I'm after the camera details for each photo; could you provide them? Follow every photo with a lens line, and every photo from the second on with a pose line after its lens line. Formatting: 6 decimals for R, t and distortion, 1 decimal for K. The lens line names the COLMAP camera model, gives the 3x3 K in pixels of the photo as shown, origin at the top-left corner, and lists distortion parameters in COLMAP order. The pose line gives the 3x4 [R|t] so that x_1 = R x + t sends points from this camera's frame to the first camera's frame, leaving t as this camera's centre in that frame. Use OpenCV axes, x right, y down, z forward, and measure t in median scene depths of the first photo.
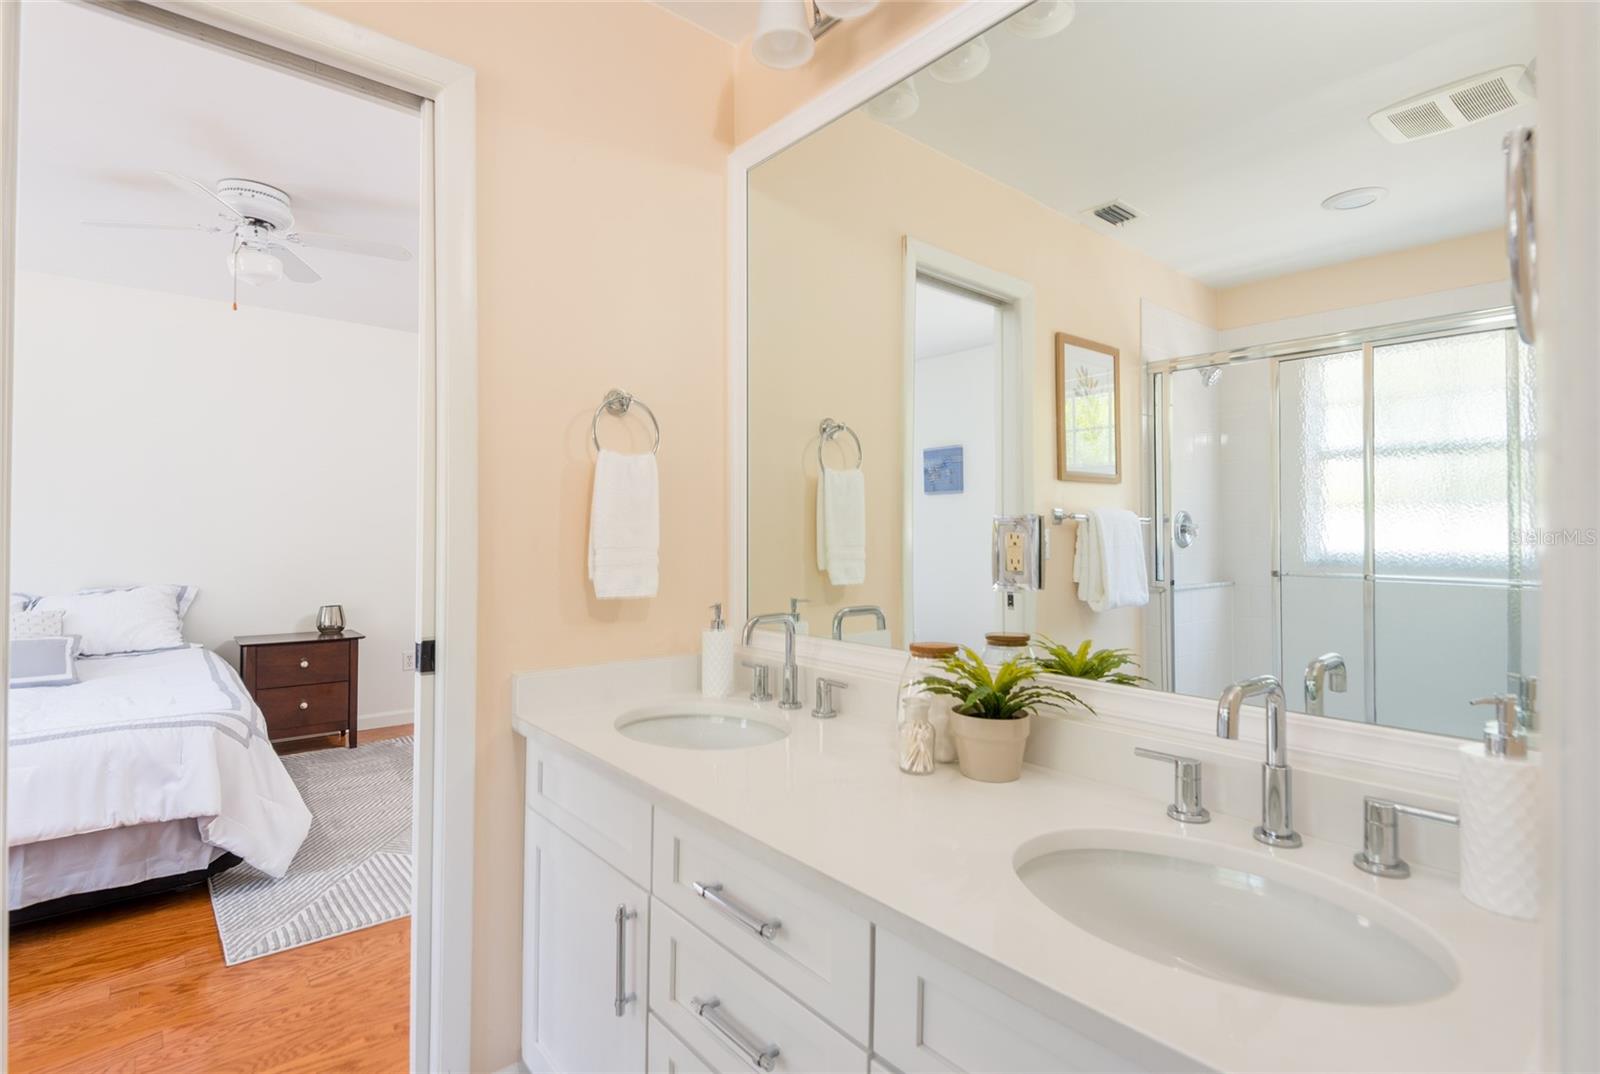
lens RADIAL K [[755.3, 0, 801.3], [0, 755.3, 532.4], [0, 0, 1]] dist [-0.000001, -0.000087]
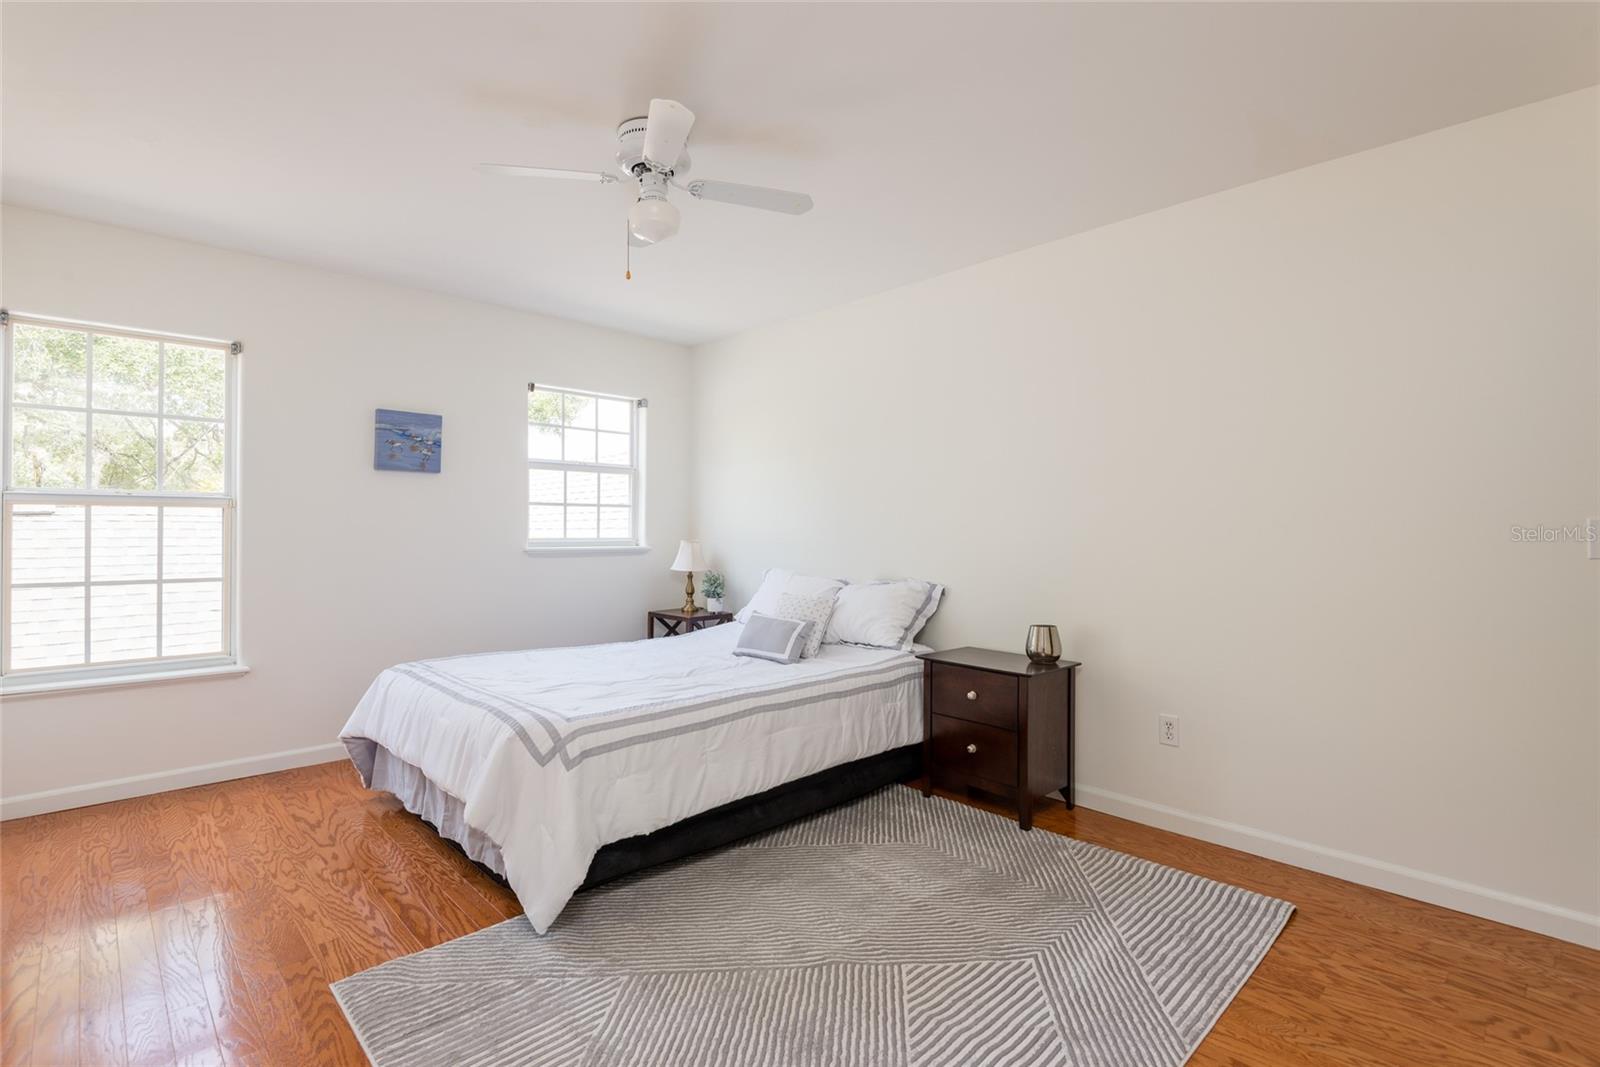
lens RADIAL K [[755.3, 0, 801.8], [0, 755.3, 532.9], [0, 0, 1]] dist [-0.000001, -0.000087]
pose [[0.054221, -0.006084, -0.998510, 0.102112], [0.002847, 0.999978, -0.005938, 0.013106], [0.998525, -0.002521, 0.054237, 0.786318]]
